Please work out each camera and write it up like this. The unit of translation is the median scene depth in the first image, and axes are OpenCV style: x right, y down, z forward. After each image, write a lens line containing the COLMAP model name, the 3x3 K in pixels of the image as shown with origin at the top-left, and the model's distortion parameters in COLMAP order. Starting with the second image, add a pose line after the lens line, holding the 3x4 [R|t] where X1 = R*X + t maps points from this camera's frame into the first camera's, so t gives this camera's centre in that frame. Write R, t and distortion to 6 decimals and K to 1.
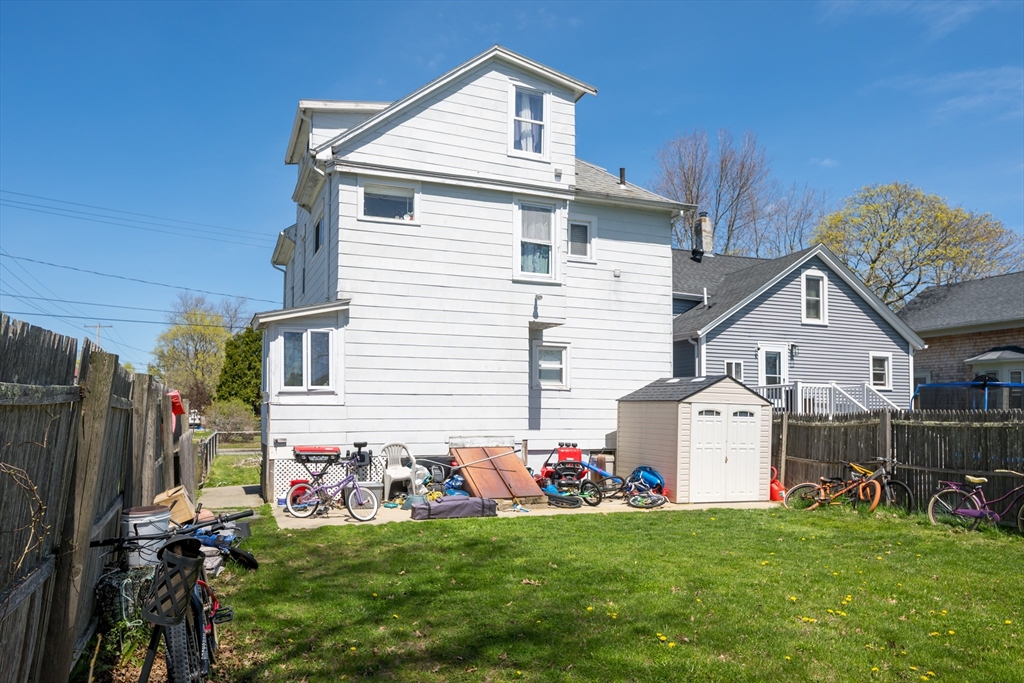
lens RADIAL K [[698.0, 0, 511.7], [0, 698.0, 411.0], [0, 0, 1]] dist [-0.001096, -0.001884]
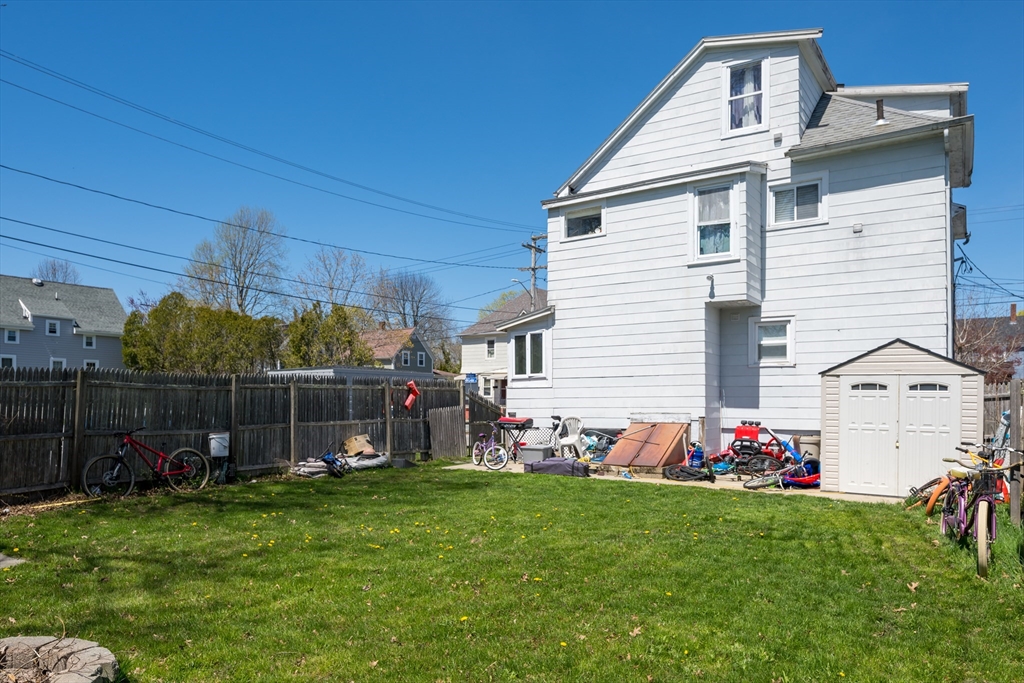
lens RADIAL K [[698.0, 0, 511.7], [0, 698.0, 411.0], [0, 0, 1]] dist [-0.001096, -0.001884]
pose [[0.568199, 0.004040, -0.822881, 0.716216], [0.007967, 0.999914, 0.010411, 0.019360], [0.822853, -0.012471, 0.568118, 0.177300]]
